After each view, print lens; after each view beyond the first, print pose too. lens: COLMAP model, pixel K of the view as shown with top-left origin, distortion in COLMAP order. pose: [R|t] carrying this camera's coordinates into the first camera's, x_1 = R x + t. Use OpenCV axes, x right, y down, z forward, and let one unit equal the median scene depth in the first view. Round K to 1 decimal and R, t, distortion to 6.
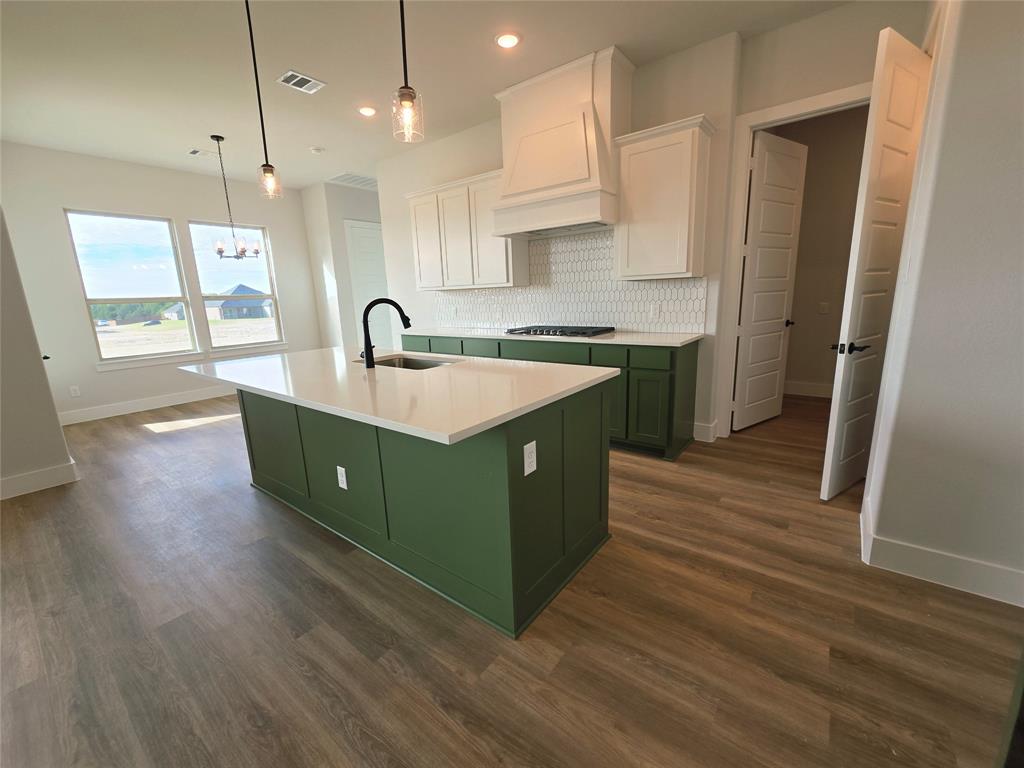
lens RADIAL K [[420.5, 0, 510.3], [0, 420.5, 385.1], [0, 0, 1]] dist [-0.002375, 0.000256]
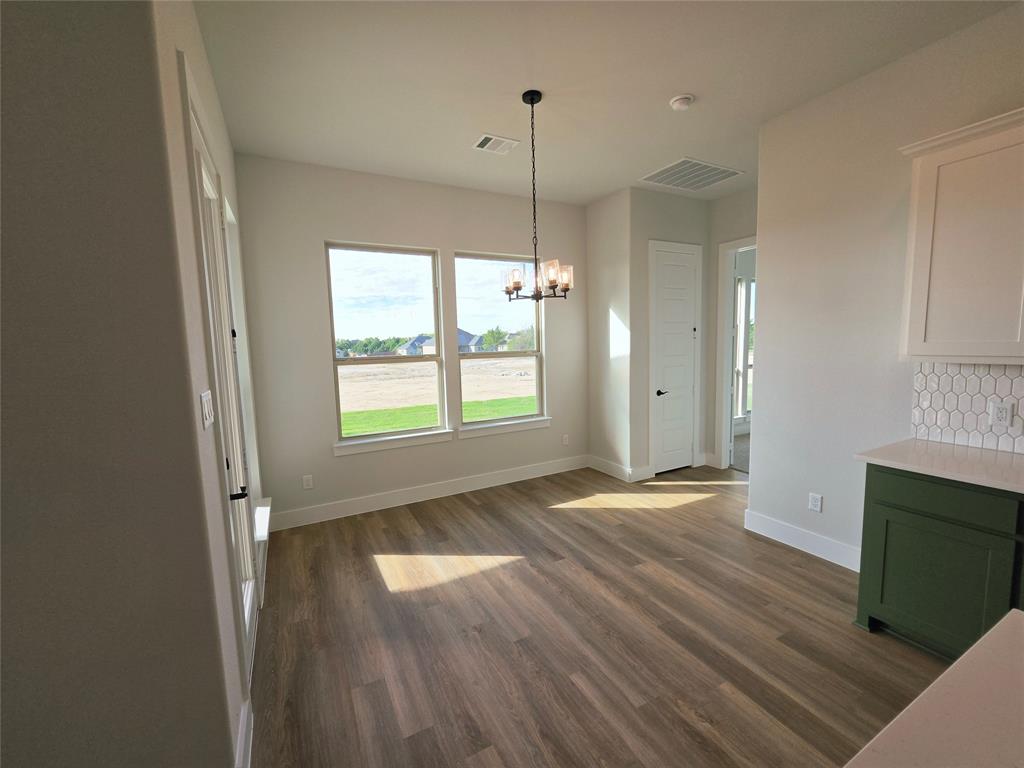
lens RADIAL K [[420.5, 0, 510.3], [0, 420.5, 385.1], [0, 0, 1]] dist [-0.002375, 0.000256]
pose [[0.912464, 0.054014, -0.405577, -0.639851], [-0.092301, 0.992870, -0.075431, -0.200192], [0.398611, 0.106264, 0.910943, 0.684627]]
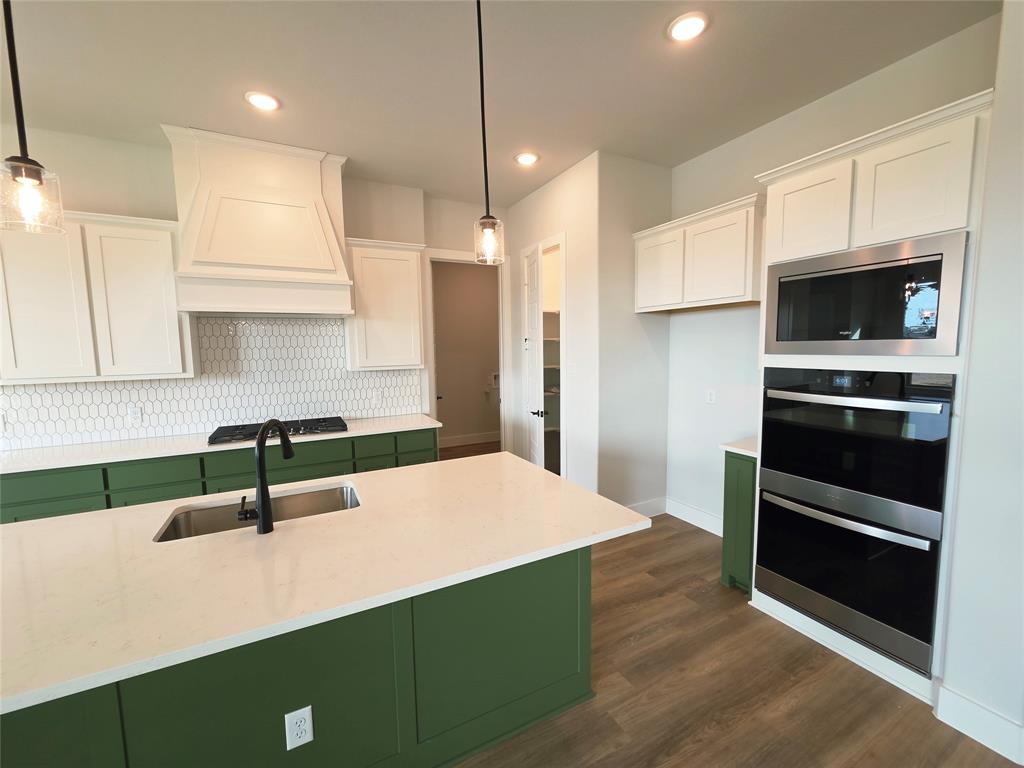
lens RADIAL K [[420.5, 0, 510.3], [0, 420.5, 385.1], [0, 0, 1]] dist [-0.002375, 0.000256]
pose [[0.421394, -0.053031, 0.905326, -0.542380], [0.194490, 0.980346, -0.033102, -0.119479], [-0.885777, 0.190026, 0.423426, 0.275991]]
